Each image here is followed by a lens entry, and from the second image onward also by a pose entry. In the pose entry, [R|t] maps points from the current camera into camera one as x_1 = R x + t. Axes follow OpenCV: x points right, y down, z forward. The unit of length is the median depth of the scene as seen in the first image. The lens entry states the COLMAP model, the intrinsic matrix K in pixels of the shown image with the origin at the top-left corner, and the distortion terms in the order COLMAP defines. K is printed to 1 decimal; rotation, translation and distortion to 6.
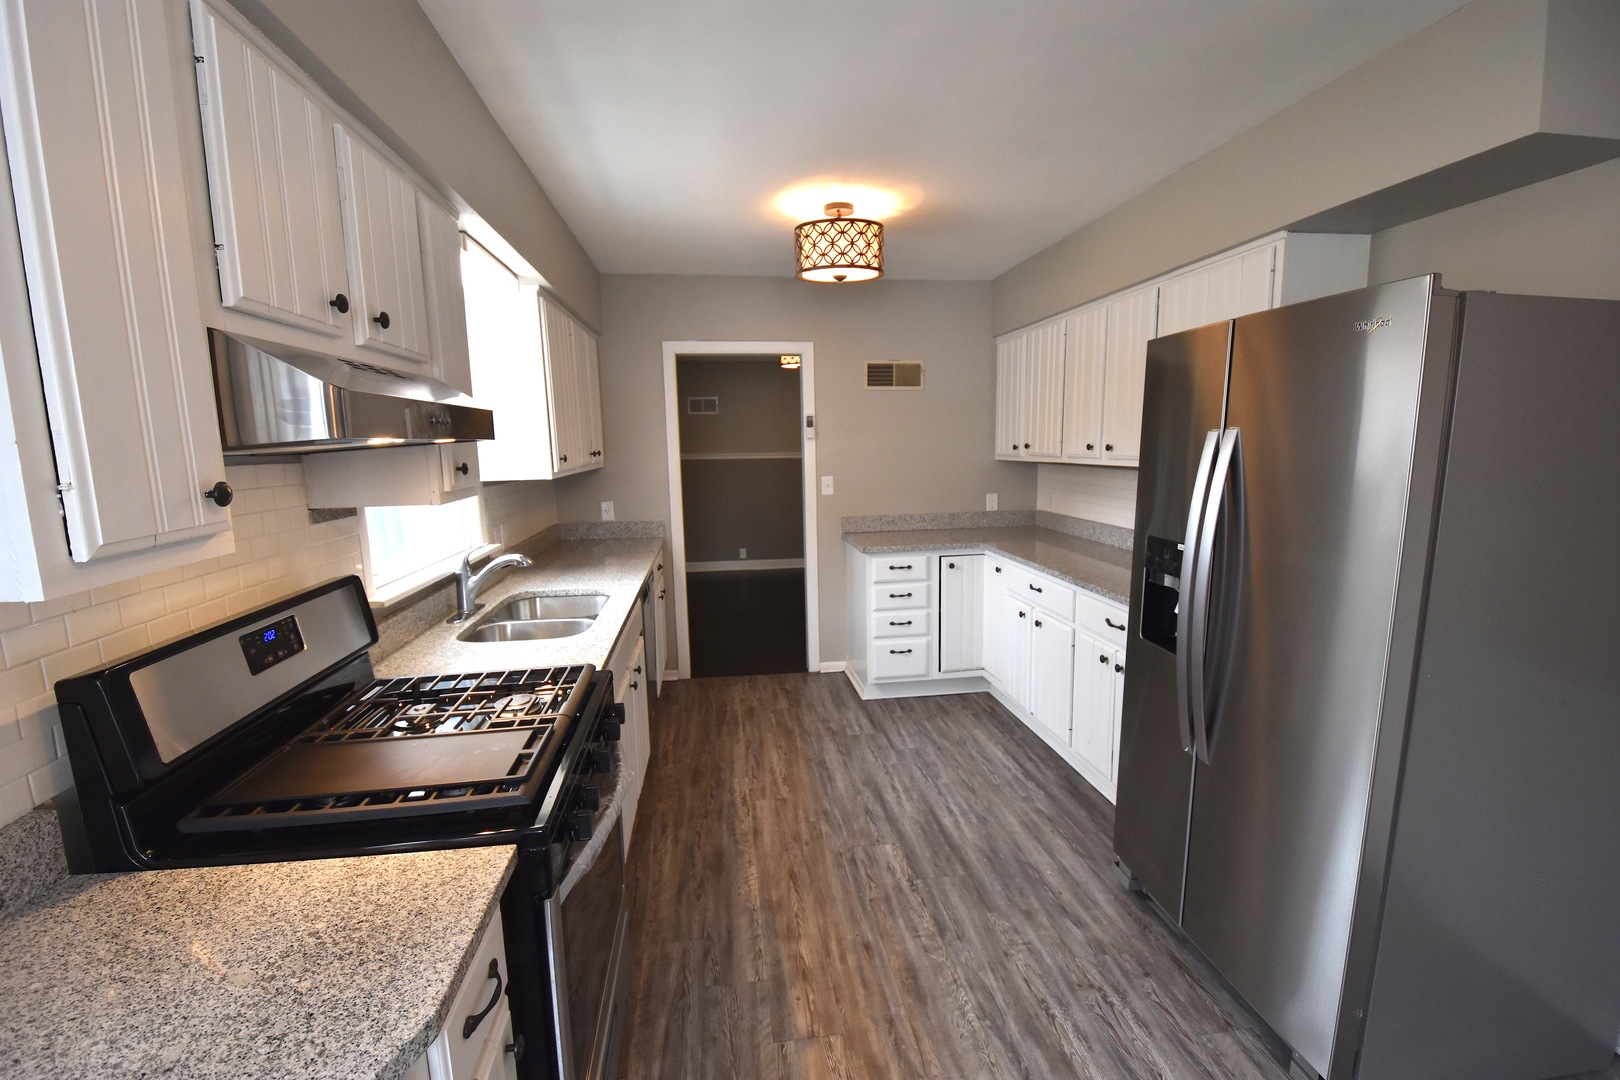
lens RADIAL K [[713.6, 0, 812.2], [0, 713.6, 547.5], [0, 0, 1]] dist [0.040815, -0.027091]
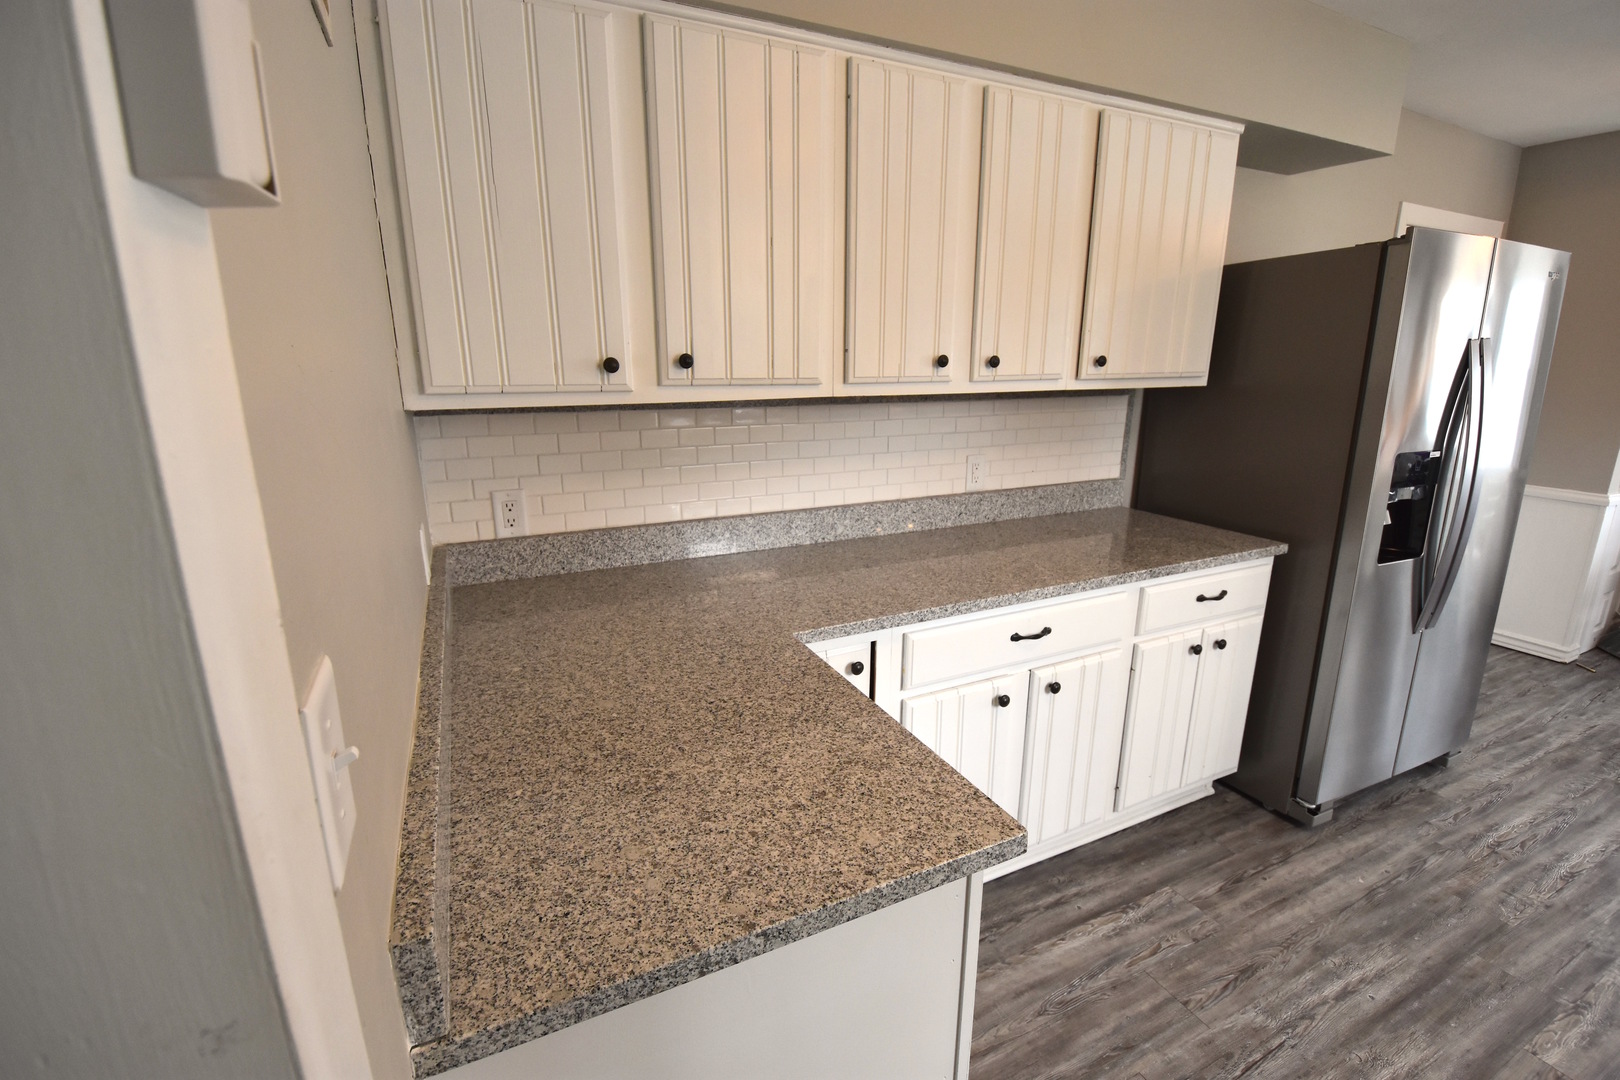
lens RADIAL K [[715.8, 0, 810.0], [0, 715.8, 540.0], [0, 0, 1]] dist [-0.001949, -0.010372]
pose [[-0.313833, -0.215833, 0.924622, -0.118608], [0.146977, 0.951039, 0.271886, -0.196813], [-0.938033, 0.221225, -0.266745, 1.441742]]
